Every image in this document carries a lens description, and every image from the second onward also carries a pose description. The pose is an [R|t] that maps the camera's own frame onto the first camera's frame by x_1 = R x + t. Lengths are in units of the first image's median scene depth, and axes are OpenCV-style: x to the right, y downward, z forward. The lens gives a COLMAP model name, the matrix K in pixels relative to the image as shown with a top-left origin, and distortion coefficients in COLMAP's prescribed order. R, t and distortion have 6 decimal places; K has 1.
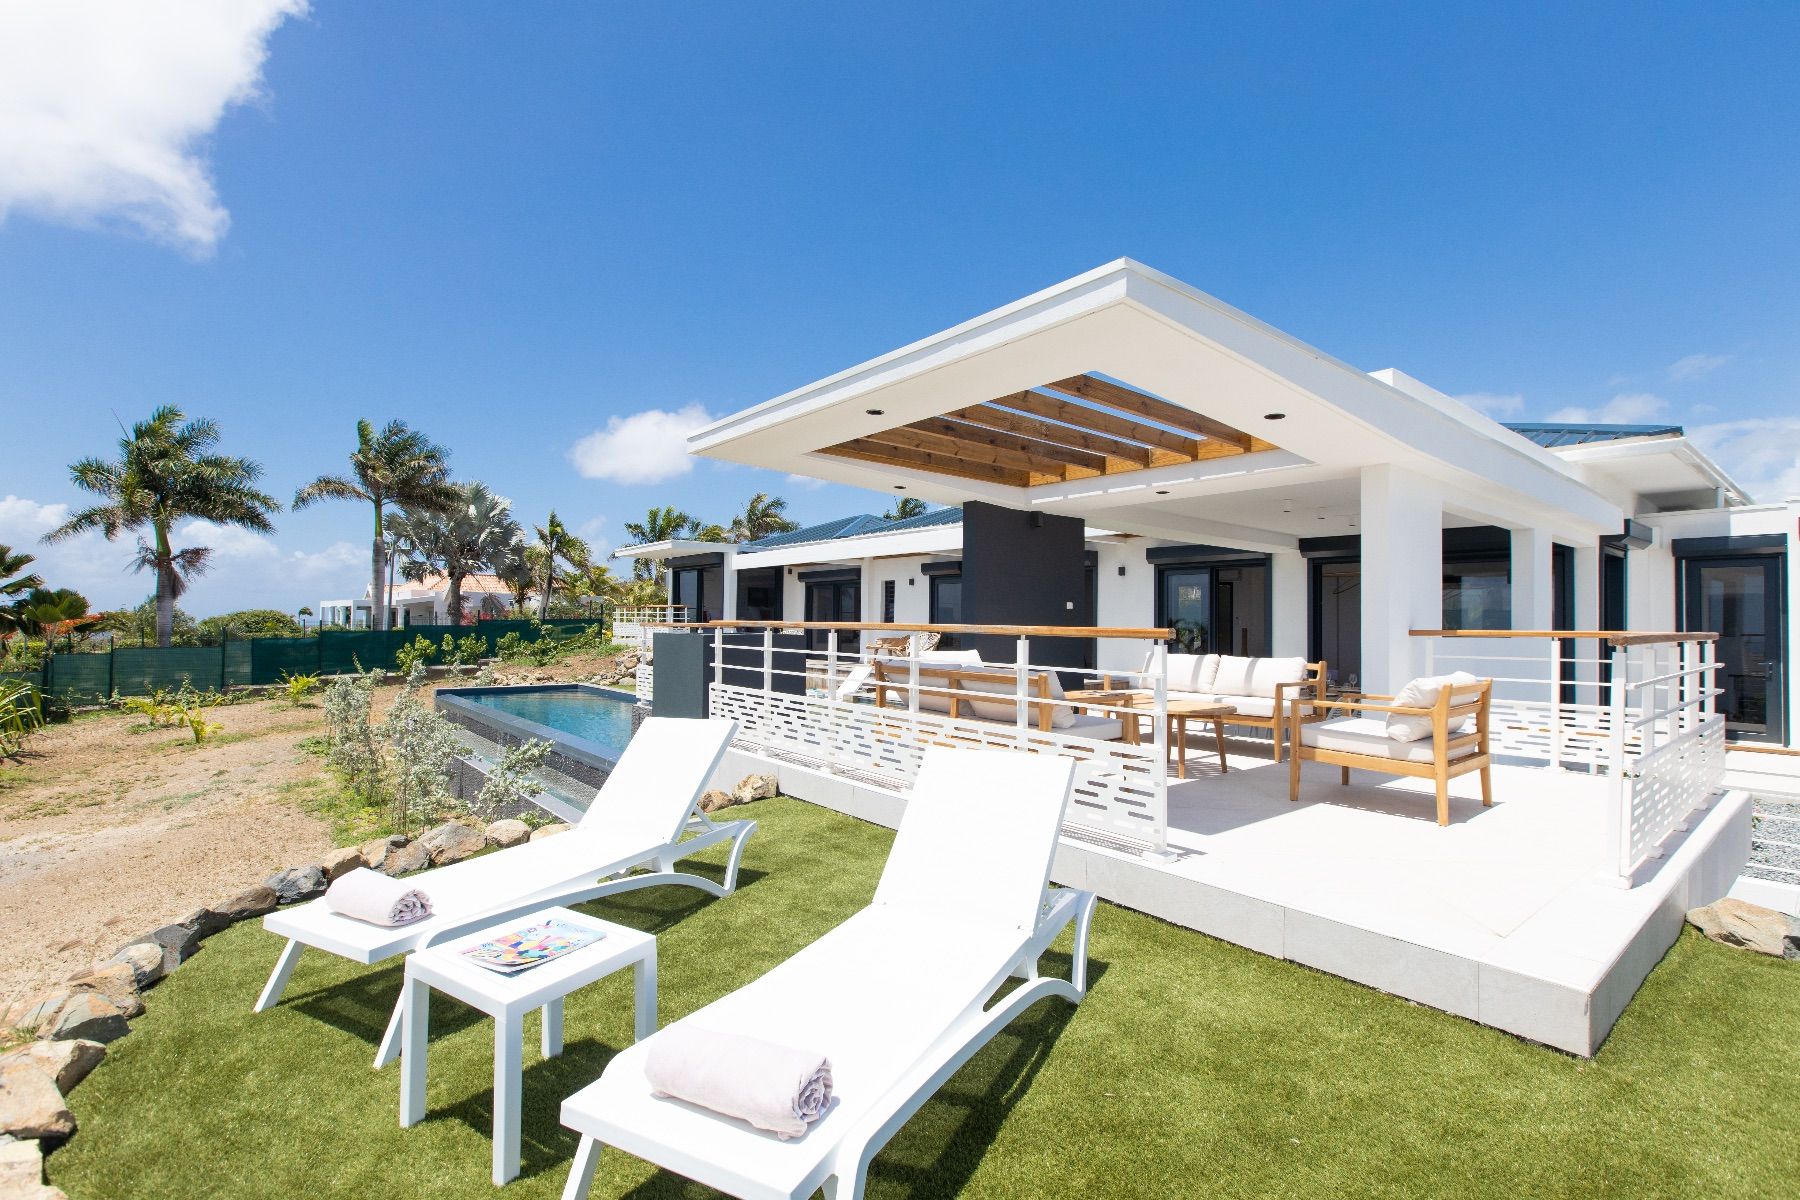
lens RADIAL K [[826.0, 0, 890.8], [0, 826.0, 600.7], [0, 0, 1]] dist [0.002423, 0.000183]
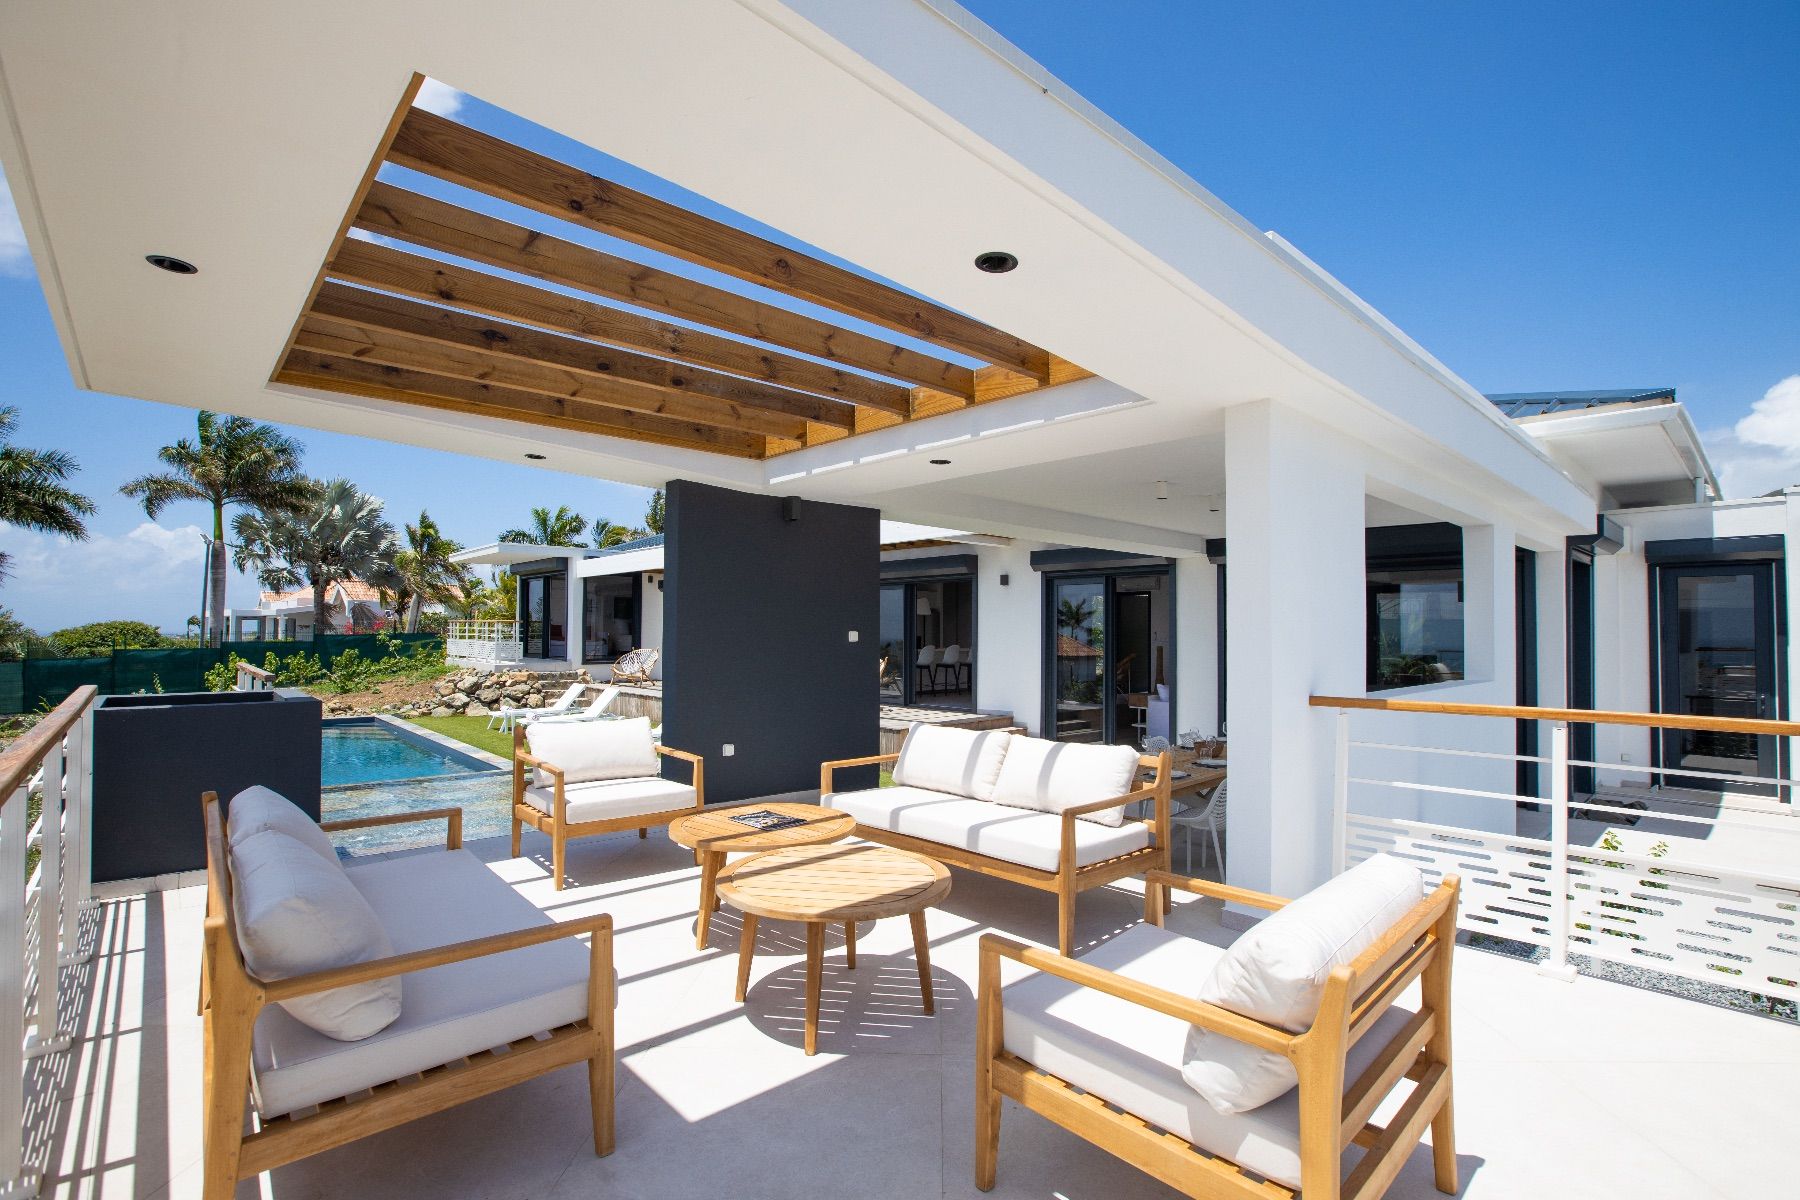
lens RADIAL K [[826.0, 0, 897.3], [0, 826.0, 635.5], [0, 0, 1]] dist [0.002423, 0.000183]
pose [[0.998321, -0.006395, 0.057561, 0.125856], [0.004275, 0.999311, 0.036875, -0.011541], [-0.057757, -0.036567, 0.997661, 0.181145]]
